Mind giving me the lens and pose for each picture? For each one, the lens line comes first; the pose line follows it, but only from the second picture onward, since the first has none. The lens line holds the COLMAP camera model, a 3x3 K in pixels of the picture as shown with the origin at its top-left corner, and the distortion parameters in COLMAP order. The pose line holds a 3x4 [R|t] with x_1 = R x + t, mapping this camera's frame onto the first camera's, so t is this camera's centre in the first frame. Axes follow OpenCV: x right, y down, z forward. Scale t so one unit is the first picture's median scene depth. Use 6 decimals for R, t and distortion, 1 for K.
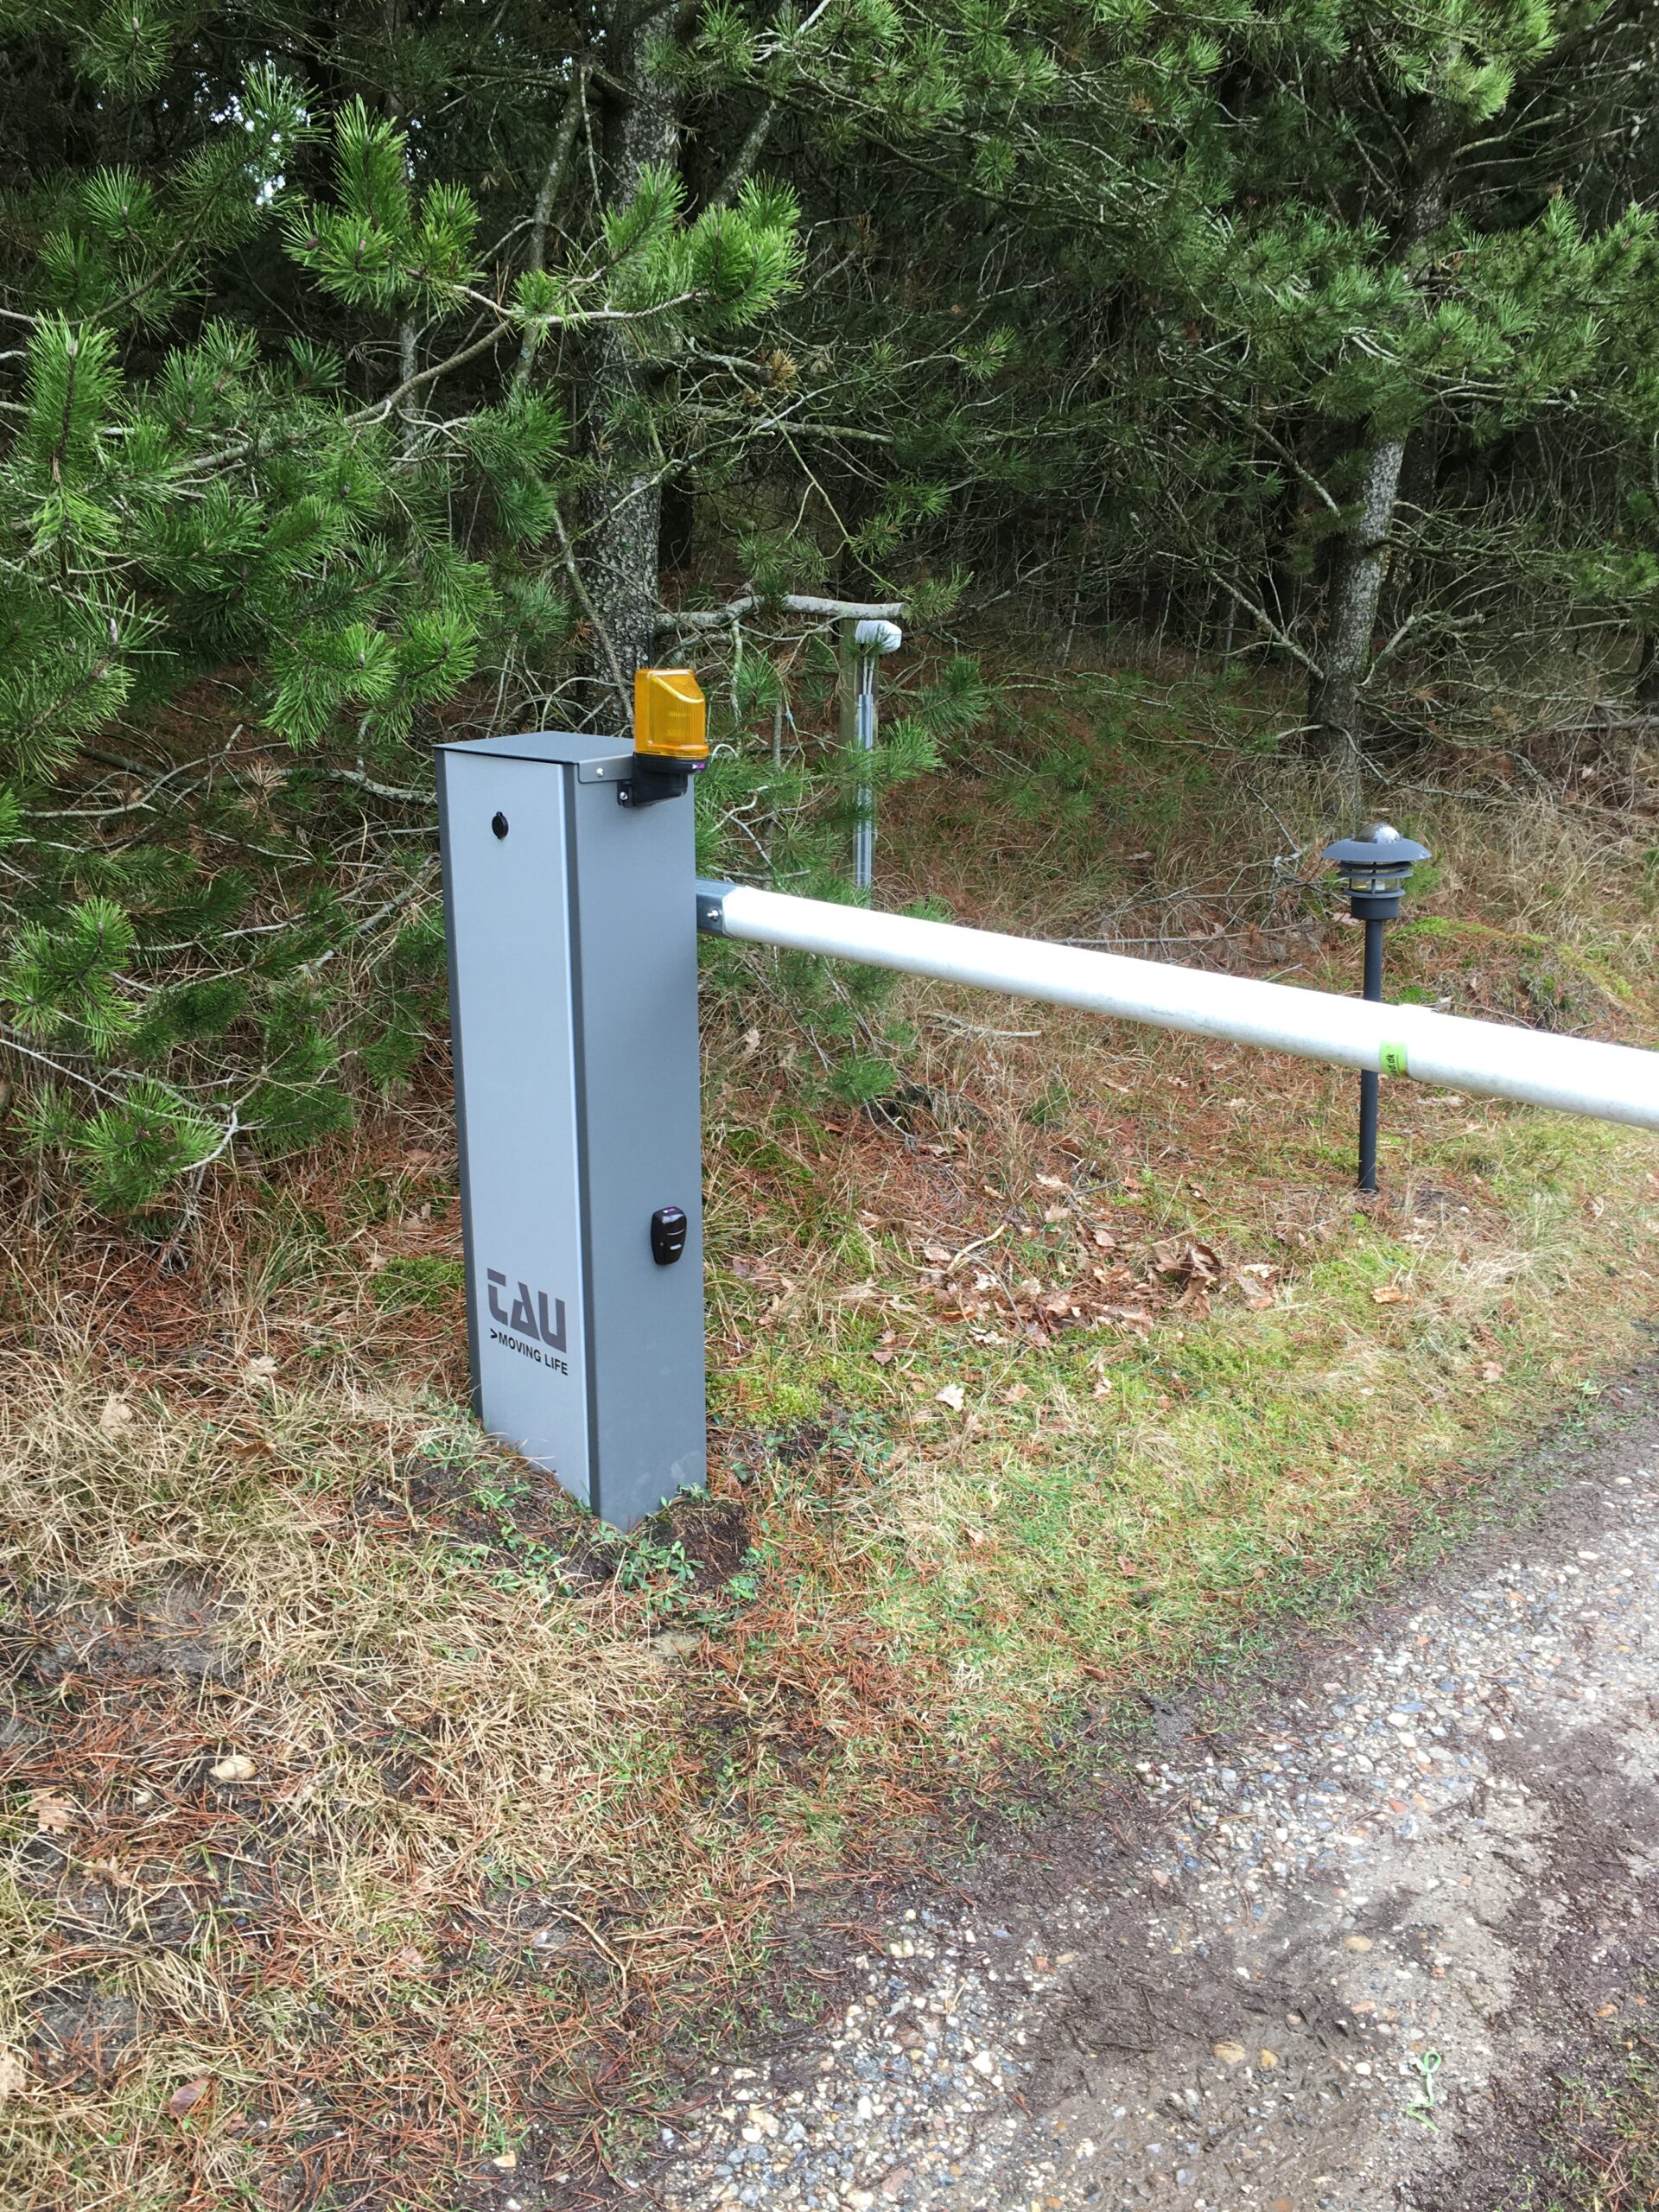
lens RADIAL K [[1853.6, 0, 824.1], [0, 1853.6, 1112.3], [0, 0, 1]] dist [0.082300, -0.132736]
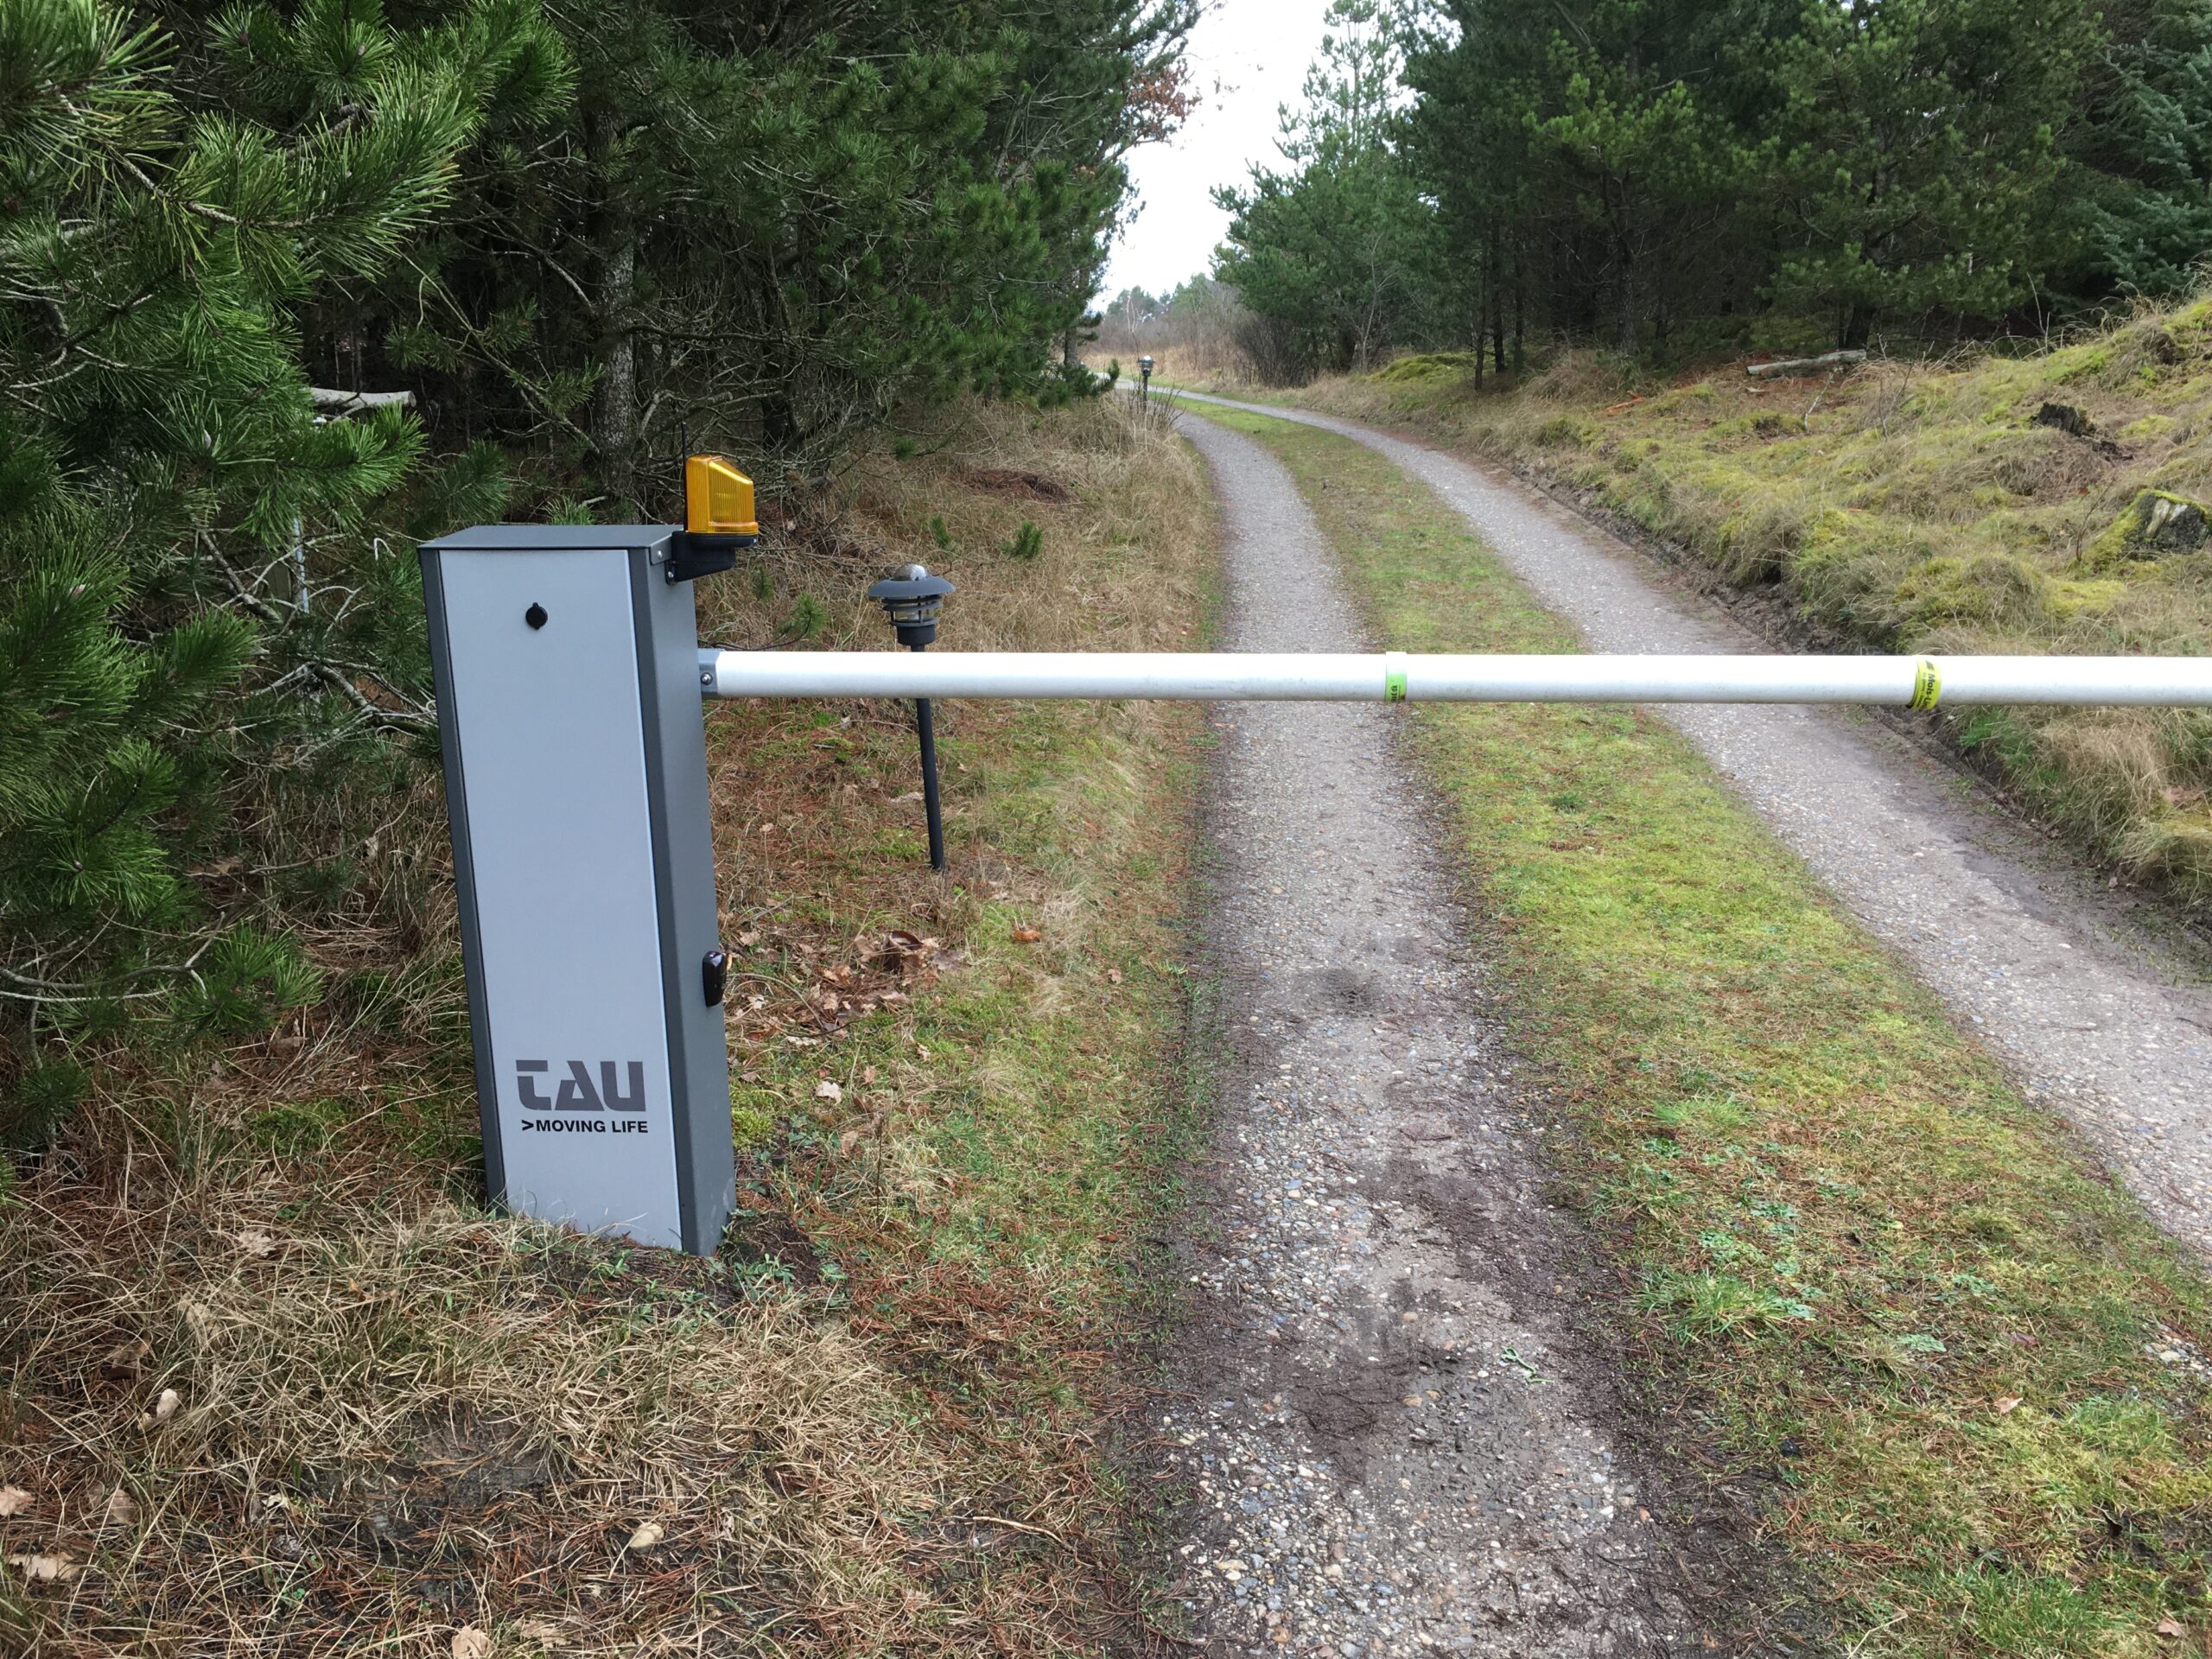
lens RADIAL K [[1853.6, 0, 1106.0], [0, 1853.6, 829.5], [0, 0, 1]] dist [0.082300, -0.132736]
pose [[0.757038, -0.178582, 0.628492, -0.630279], [0.196924, 0.979556, 0.041135, -0.019422], [-0.622989, 0.092624, 0.776728, 0.009923]]
